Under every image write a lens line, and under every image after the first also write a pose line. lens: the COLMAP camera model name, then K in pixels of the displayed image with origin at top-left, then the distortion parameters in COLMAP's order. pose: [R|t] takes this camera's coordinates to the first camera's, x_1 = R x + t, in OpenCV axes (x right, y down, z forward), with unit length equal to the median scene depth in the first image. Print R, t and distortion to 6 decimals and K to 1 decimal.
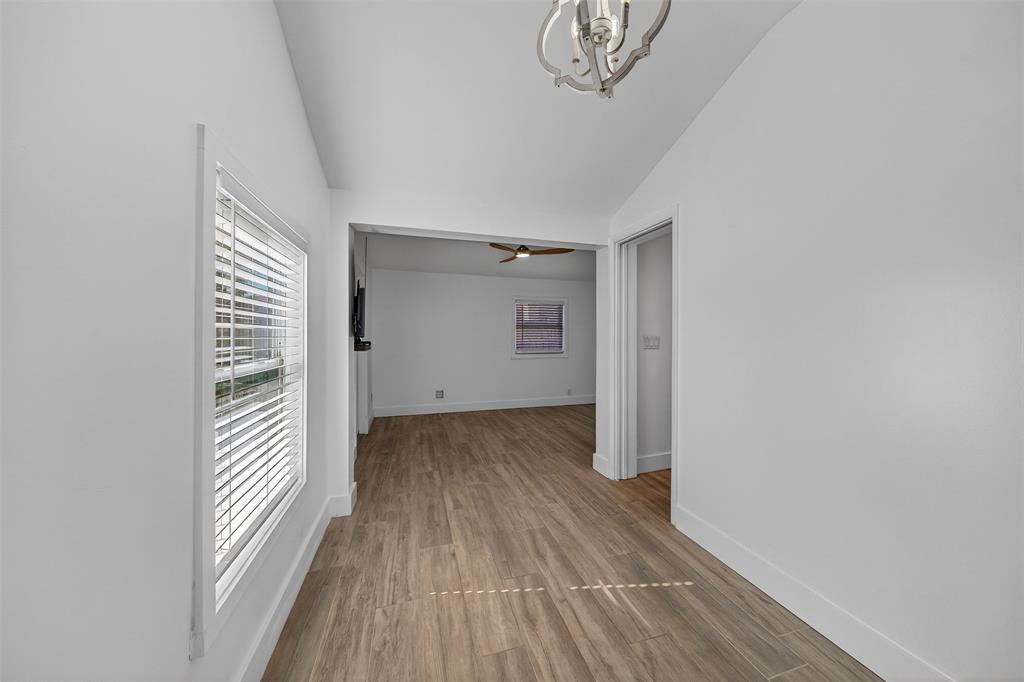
lens RADIAL K [[351.0, 0, 516.4], [0, 351.0, 332.7], [0, 0, 1]] dist [0.000767, -0.000272]
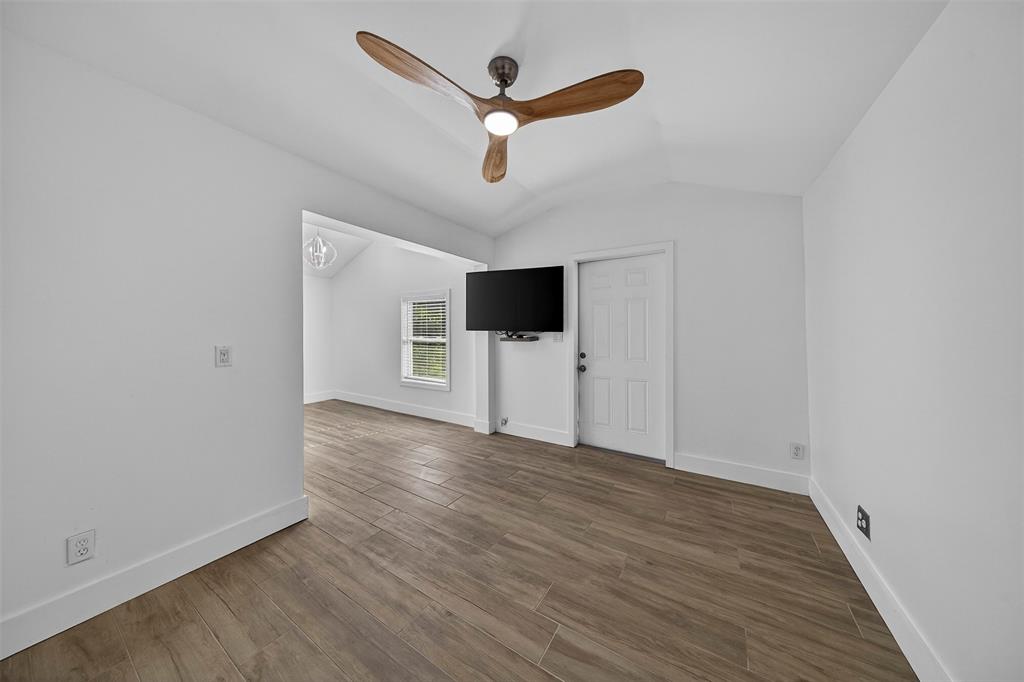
lens RADIAL K [[324.3, 0, 514.7], [0, 324.3, 336.4], [0, 0, 1]] dist [0.015024, -0.003747]
pose [[-0.750674, 0.014046, -0.660523, 0.344774], [0.006613, 0.999884, 0.013747, 0.015975], [0.660640, 0.005952, -0.750680, 1.812289]]
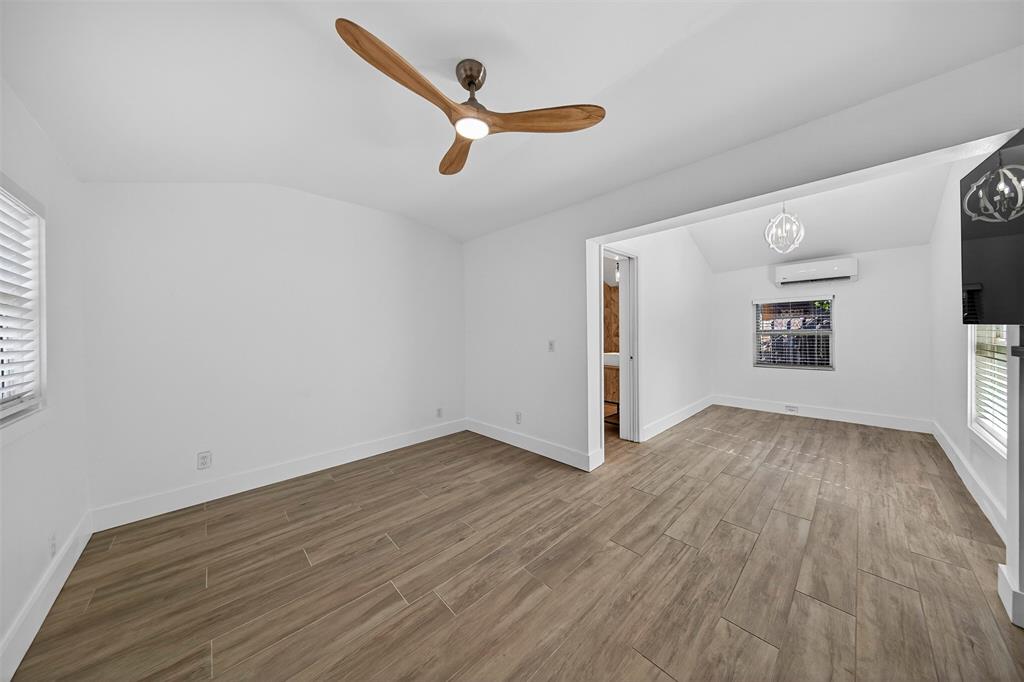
lens RADIAL K [[324.3, 0, 514.7], [0, 324.3, 336.4], [0, 0, 1]] dist [0.015024, -0.003747]
pose [[-0.453089, -0.006142, 0.891444, -0.467278], [0.007223, 0.999918, 0.010560, 0.018107], [-0.891436, 0.011224, -0.453007, 1.599796]]
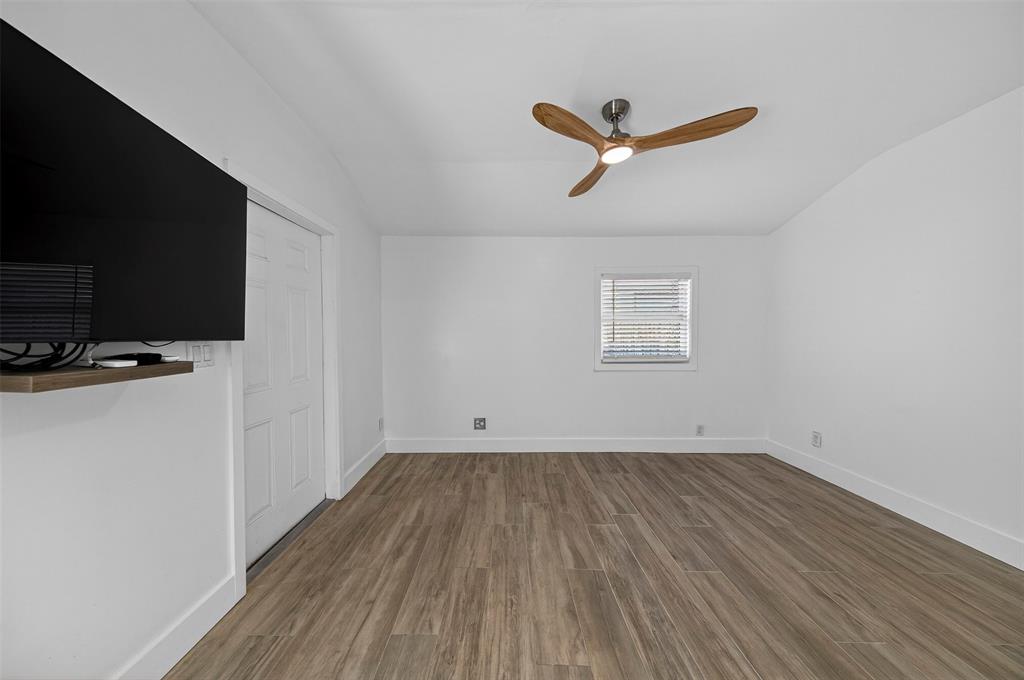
lens RADIAL K [[329.8, 0, 497.2], [0, 329.8, 341.6], [0, 0, 1]] dist [0.000577, -0.000040]
pose [[0.950102, 0.001828, -0.311933, 0.005253], [0.009442, 0.999356, 0.034616, 0.005365], [0.311795, -0.035834, 0.949473, 0.785804]]
